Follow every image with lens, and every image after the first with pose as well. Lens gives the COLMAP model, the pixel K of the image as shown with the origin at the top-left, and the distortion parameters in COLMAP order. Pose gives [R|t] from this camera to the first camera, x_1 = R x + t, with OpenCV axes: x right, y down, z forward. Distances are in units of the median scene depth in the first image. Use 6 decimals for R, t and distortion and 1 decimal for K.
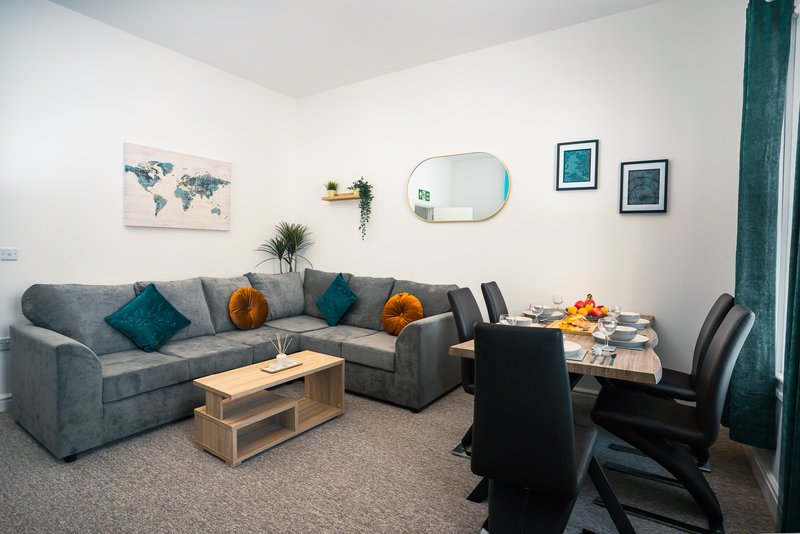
lens RADIAL K [[390.8, 0, 380.7], [0, 390.8, 267.7], [0, 0, 1]] dist [-0.077569, 0.038779]
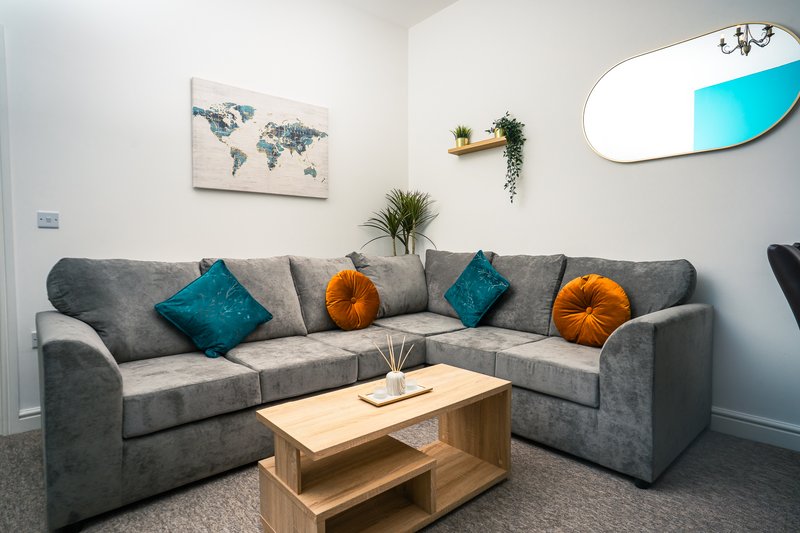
lens RADIAL K [[390.8, 0, 380.7], [0, 390.8, 267.2], [0, 0, 1]] dist [-0.077569, 0.038779]
pose [[0.964614, -0.015365, -0.263218, -0.109104], [0.011221, 0.999788, -0.017239, 0.062804], [0.263427, 0.013675, 0.964582, 0.344630]]
